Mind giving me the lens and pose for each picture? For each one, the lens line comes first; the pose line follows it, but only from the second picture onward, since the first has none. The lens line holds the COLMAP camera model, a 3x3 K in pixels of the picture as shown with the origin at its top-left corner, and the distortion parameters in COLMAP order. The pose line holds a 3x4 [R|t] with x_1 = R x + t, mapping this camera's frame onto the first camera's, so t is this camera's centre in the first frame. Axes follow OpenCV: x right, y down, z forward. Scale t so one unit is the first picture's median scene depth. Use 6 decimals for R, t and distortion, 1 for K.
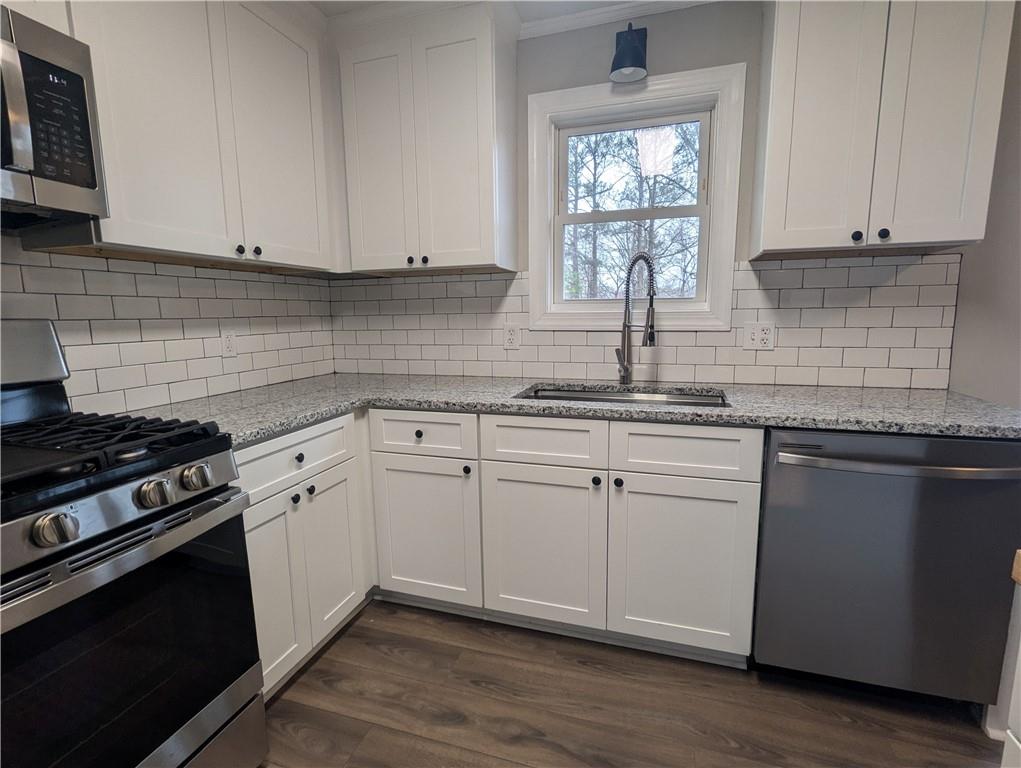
lens RADIAL K [[484.4, 0, 510.0], [0, 484.4, 382.9], [0, 0, 1]] dist [-0.000166, 0.000763]
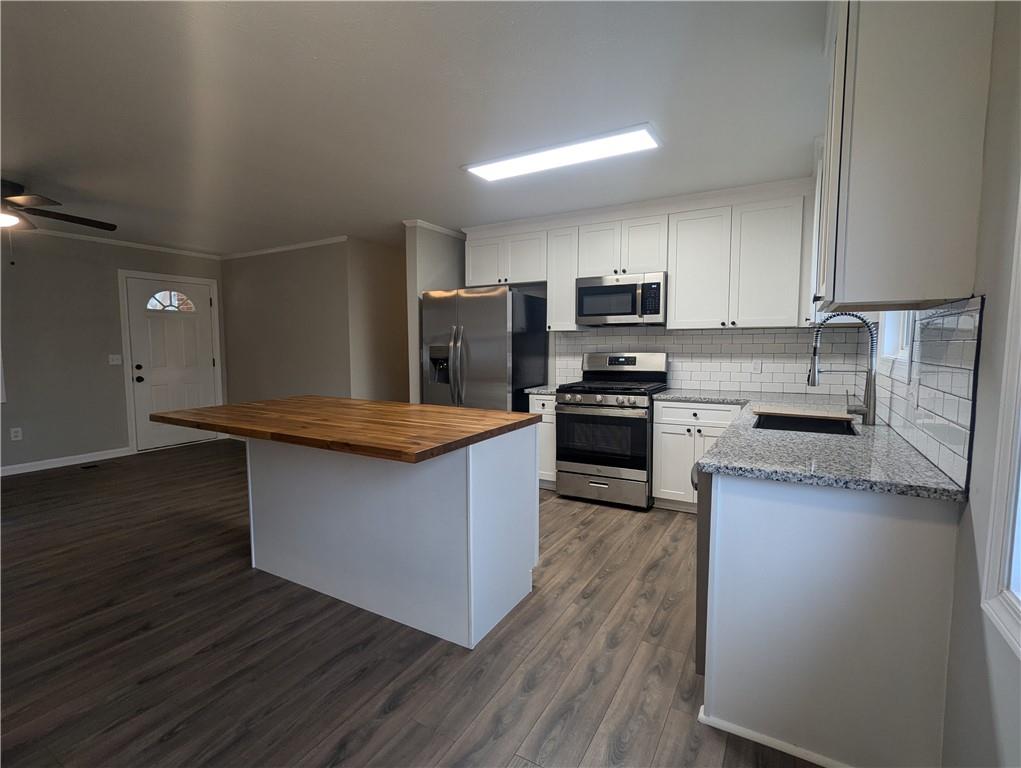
lens RADIAL K [[484.4, 0, 507.9], [0, 484.4, 389.4], [0, 0, 1]] dist [-0.000166, 0.000763]
pose [[-0.220866, 0.103105, -0.969839, 1.747949], [-0.131684, 0.982138, 0.134402, -0.138521], [0.966373, 0.157397, -0.203344, 0.509418]]
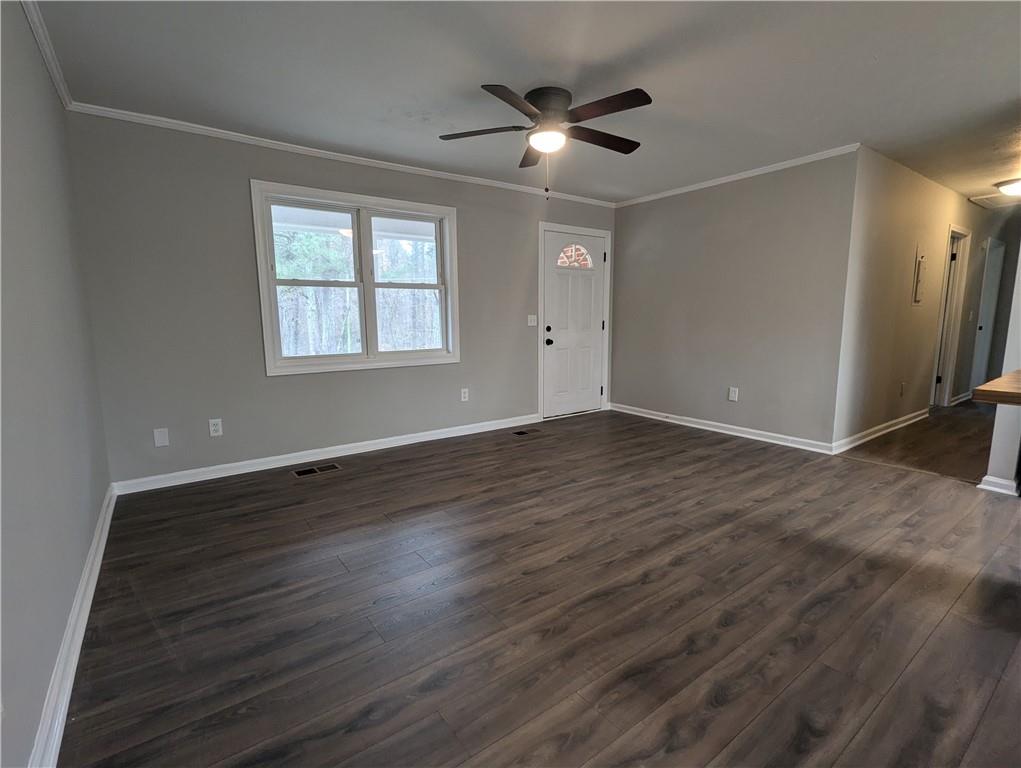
lens RADIAL K [[484.4, 0, 505.7], [0, 484.4, 388.3], [0, 0, 1]] dist [-0.000166, 0.000763]
pose [[-0.593019, 0.135992, -0.793621, 1.731705], [-0.094448, 0.967081, 0.236290, 0.148743], [0.799630, 0.215081, -0.560654, -1.011133]]
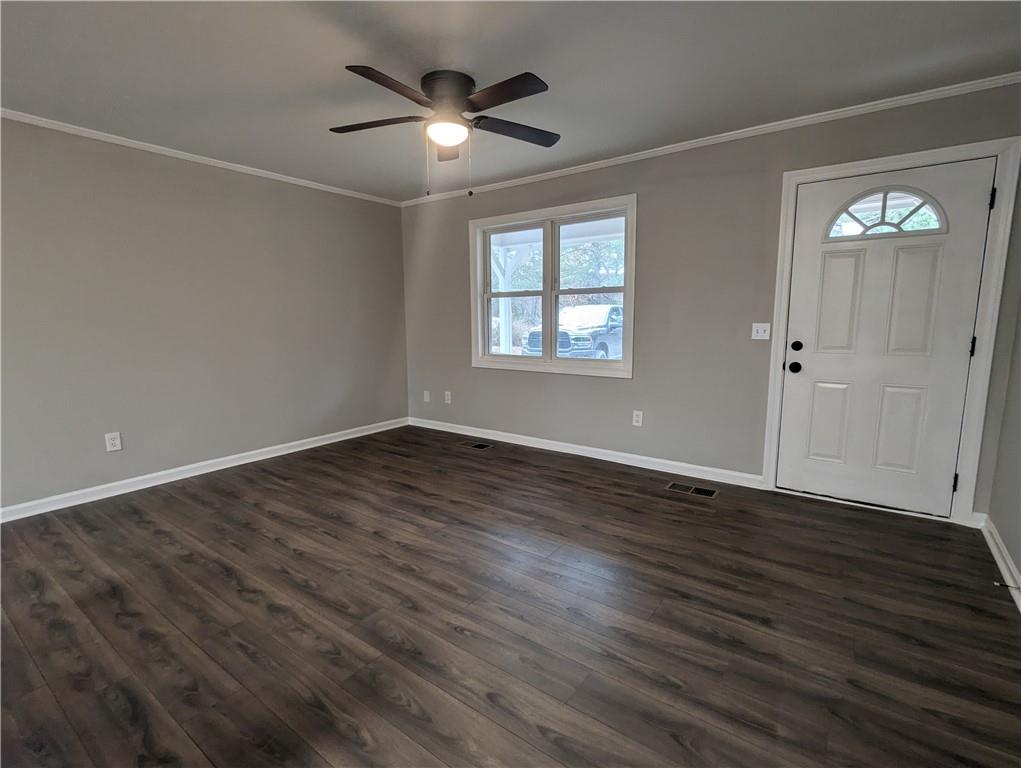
lens RADIAL K [[484.4, 0, 510.2], [0, 484.4, 384.5], [0, 0, 1]] dist [-0.000166, 0.000763]
pose [[-0.948948, -0.025459, 0.314404, -0.424105], [0.061733, 0.962473, 0.264263, 0.066309], [-0.309333, 0.270181, -0.911765, -0.521472]]
